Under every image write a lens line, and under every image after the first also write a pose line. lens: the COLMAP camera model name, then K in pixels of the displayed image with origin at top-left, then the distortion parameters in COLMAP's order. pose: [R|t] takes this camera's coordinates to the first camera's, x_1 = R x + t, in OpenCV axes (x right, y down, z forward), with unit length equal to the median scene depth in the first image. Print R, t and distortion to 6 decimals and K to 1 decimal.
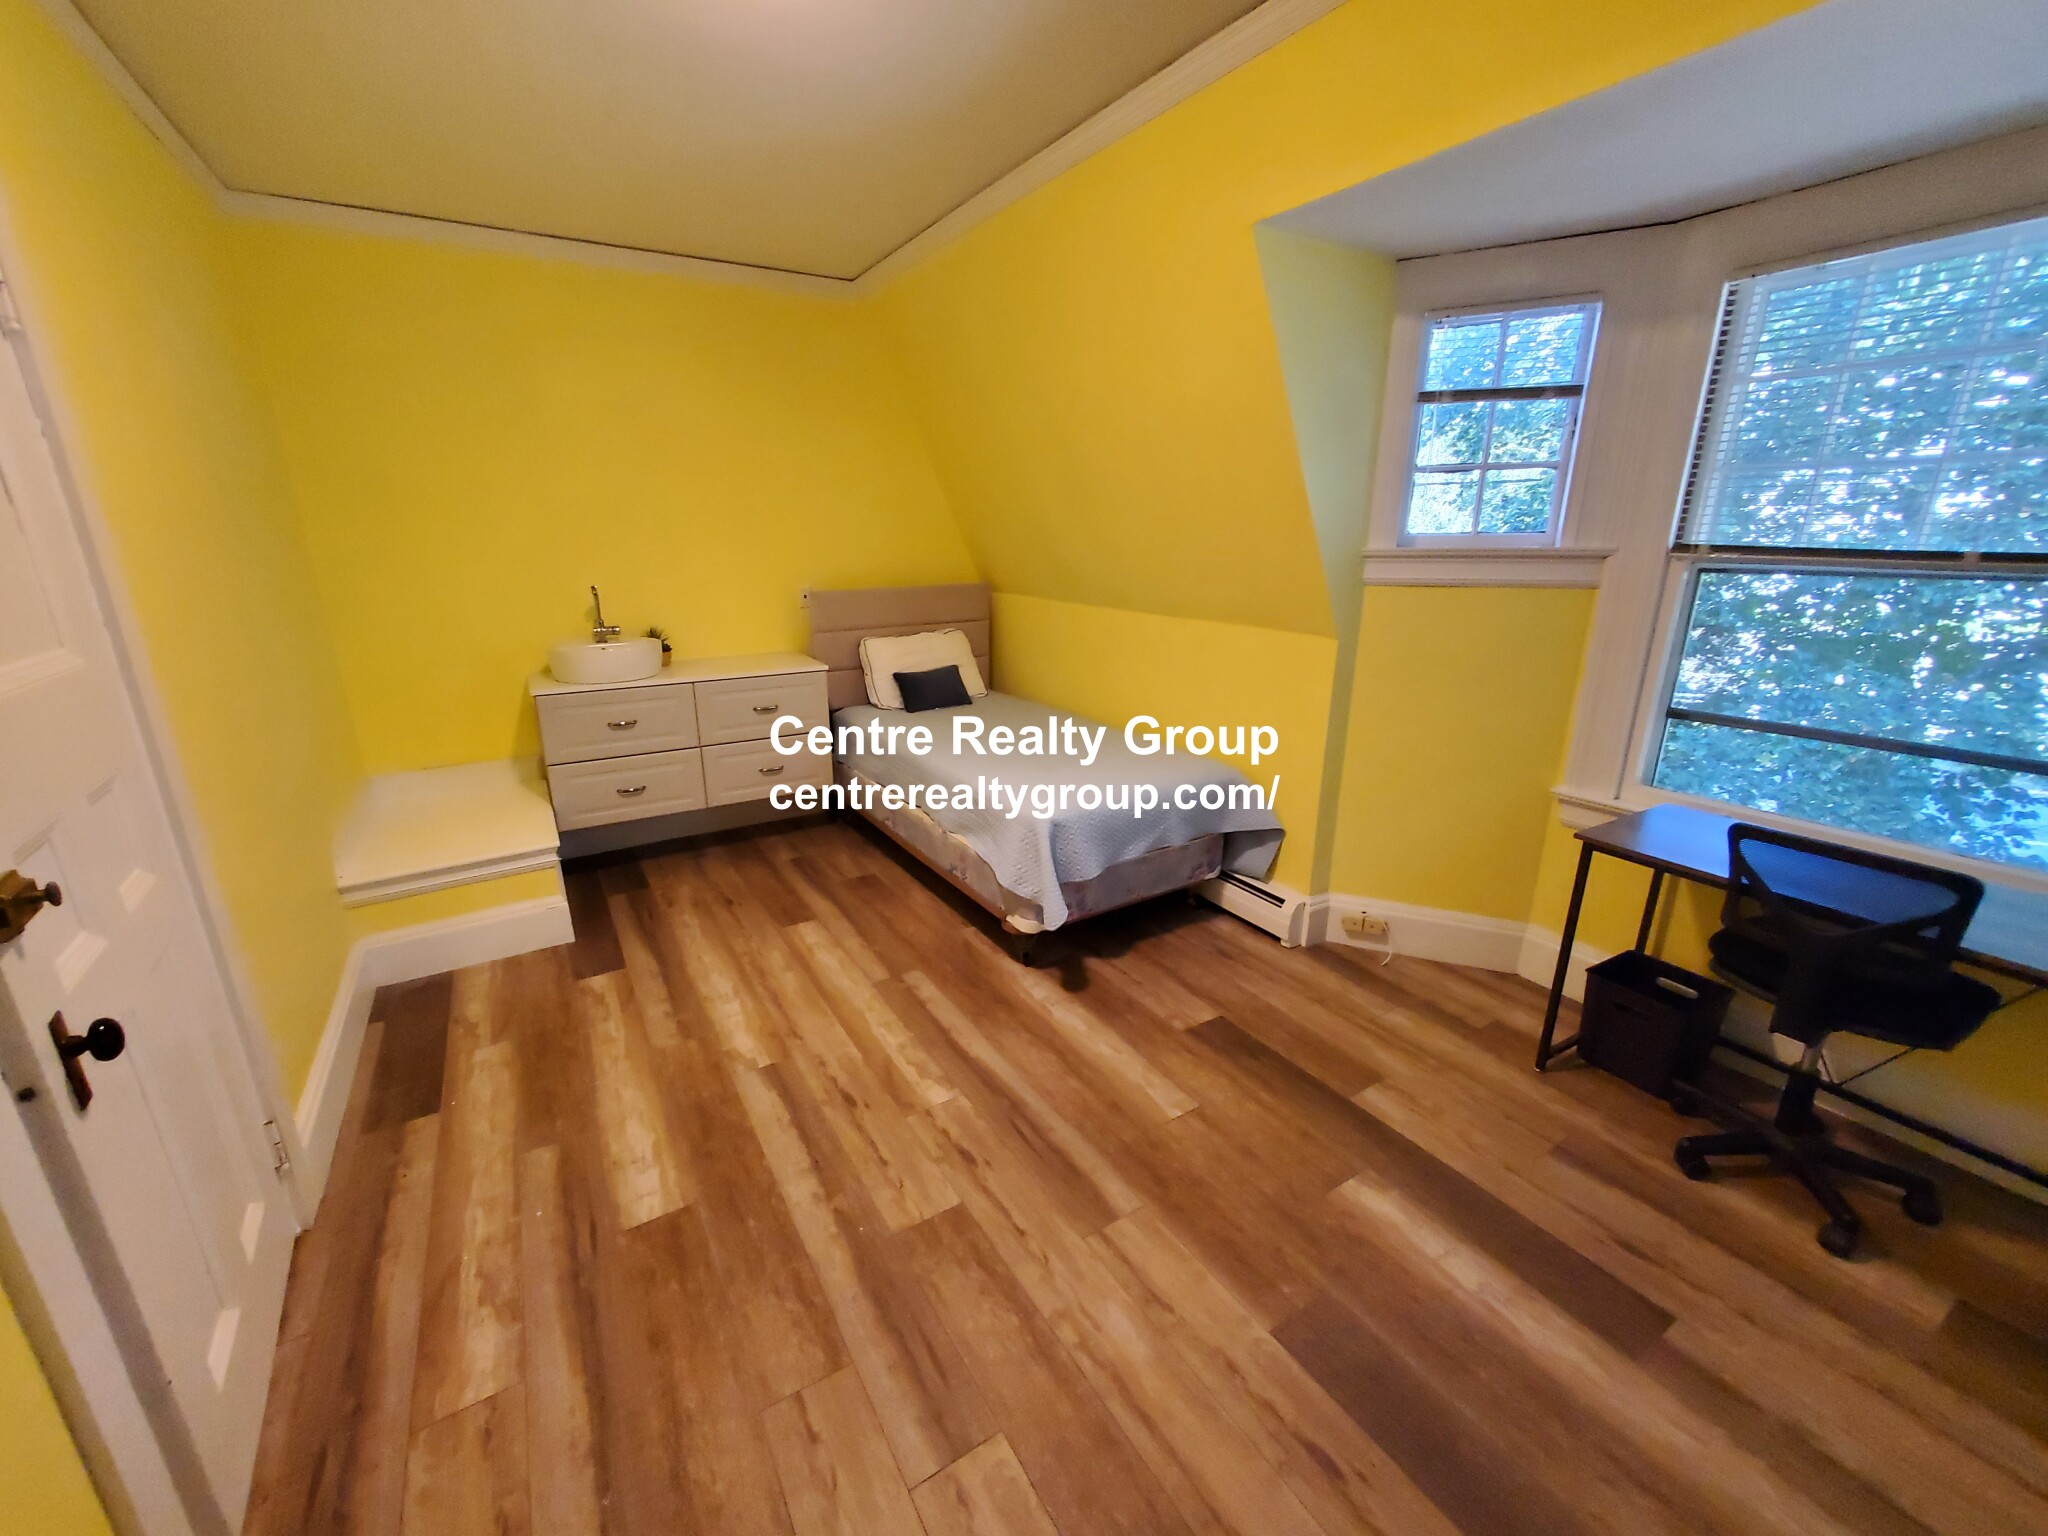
lens RADIAL K [[814.5, 0, 998.4], [0, 814.5, 774.1], [0, 0, 1]] dist [-0.000404, 0.000157]
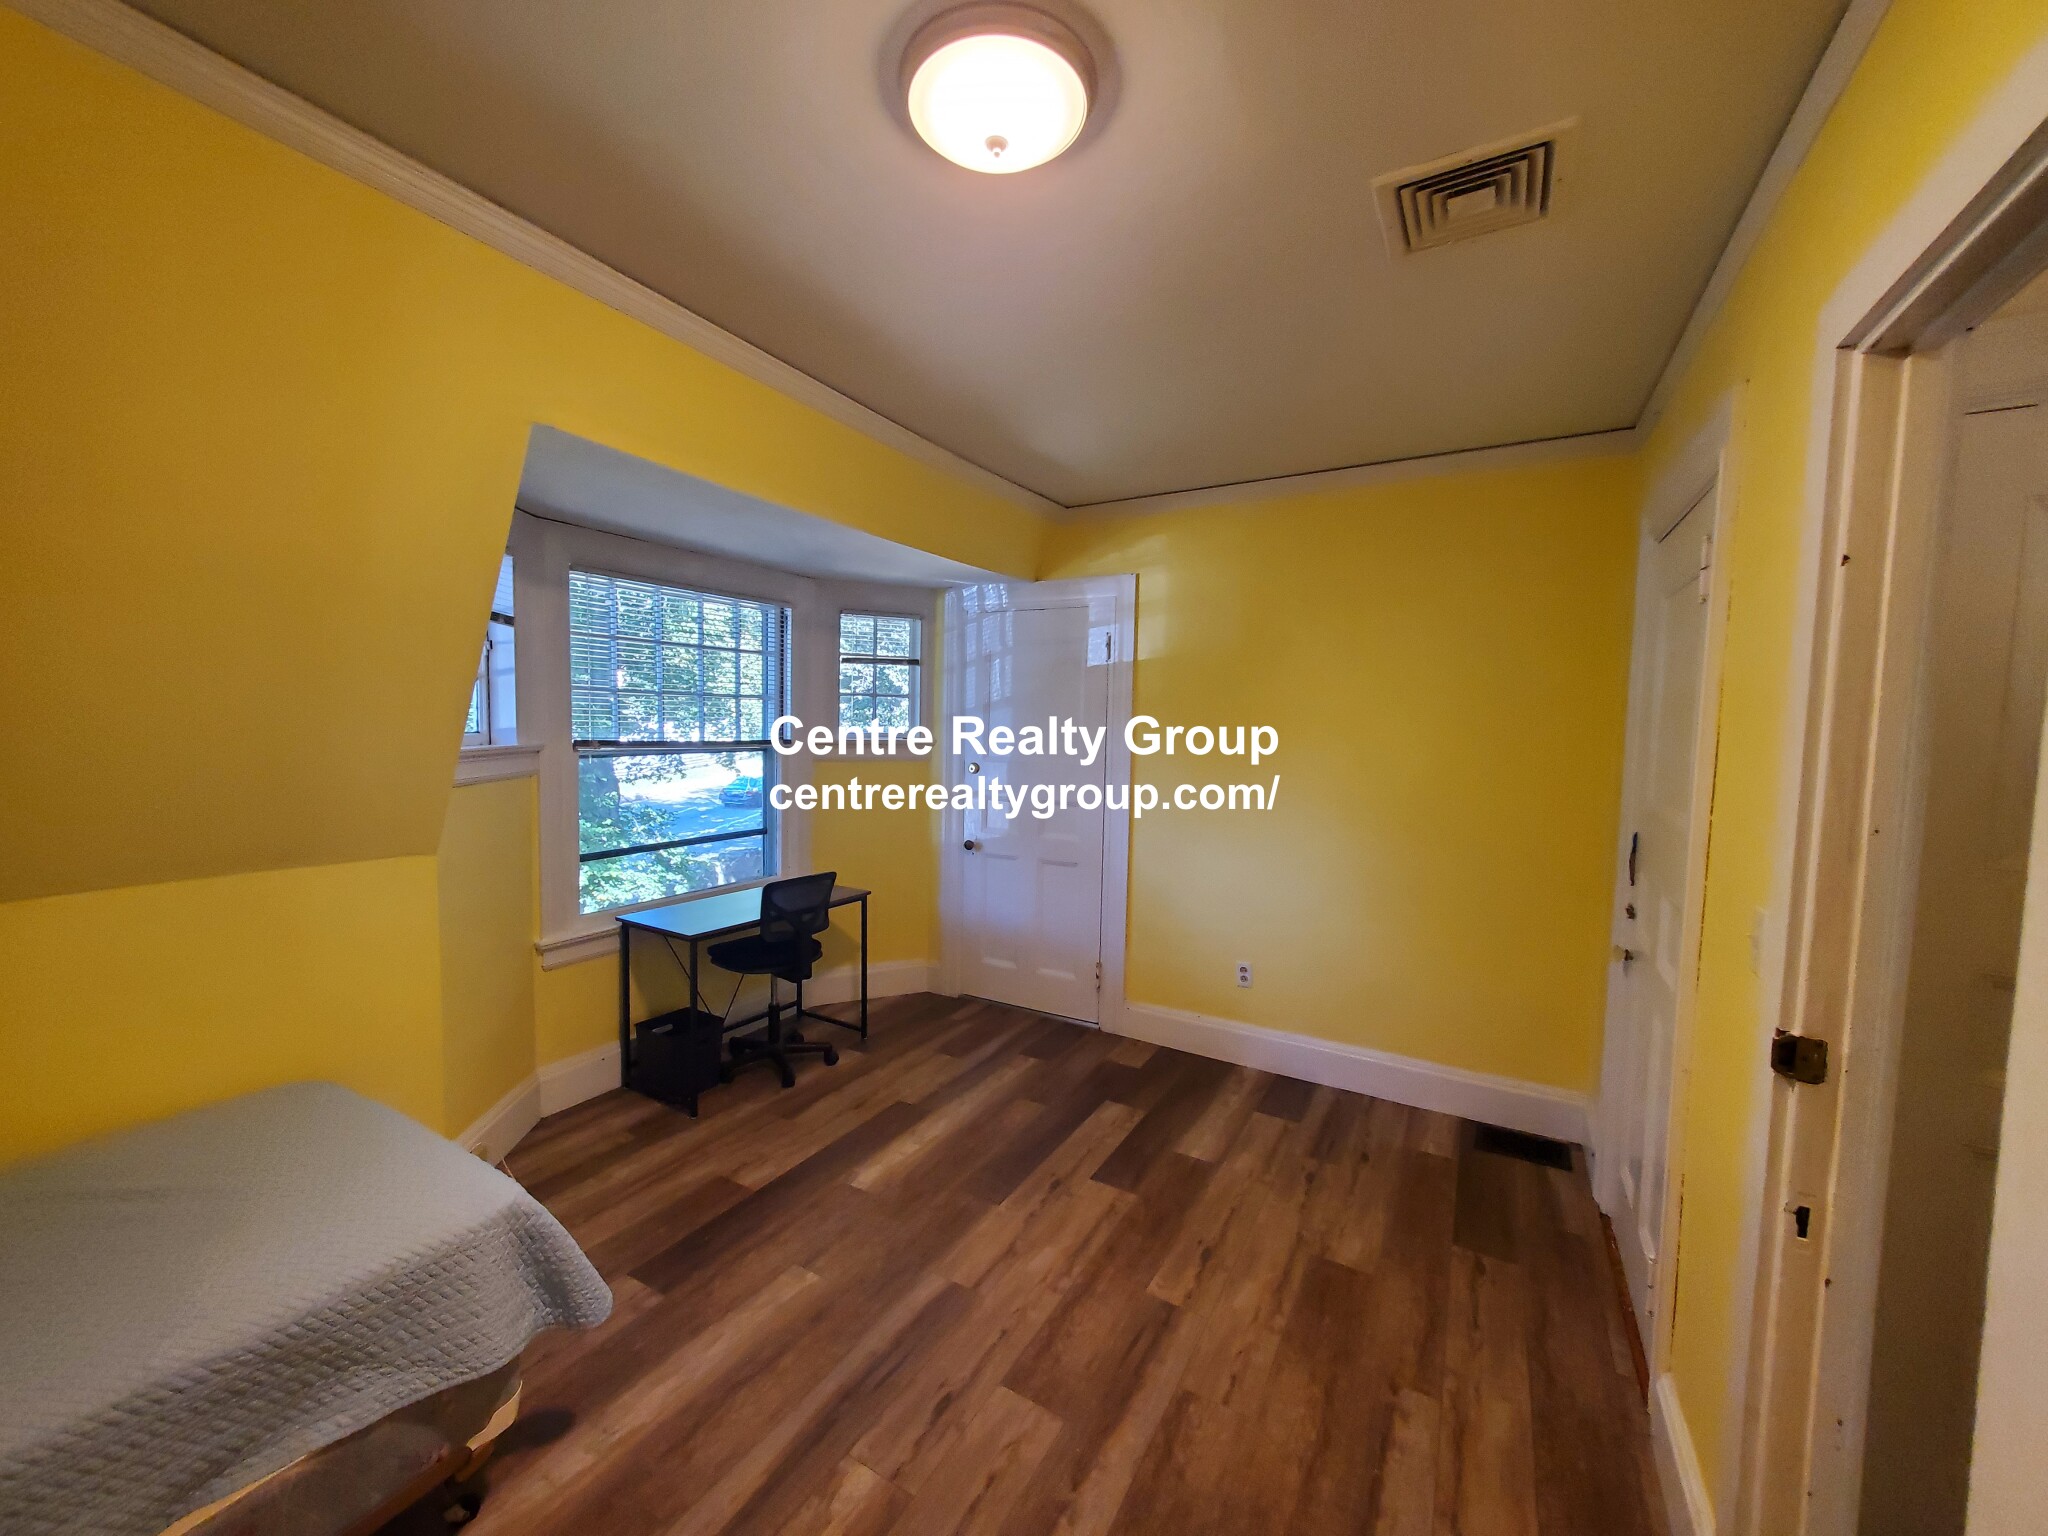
lens RADIAL K [[814.5, 0, 998.4], [0, 814.5, 774.1], [0, 0, 1]] dist [-0.000404, 0.000157]
pose [[-0.478845, -0.057658, 0.876004, -0.899472], [0.241653, 0.950636, 0.194664, -0.394219], [-0.843985, 0.304903, -0.441274, 1.241190]]
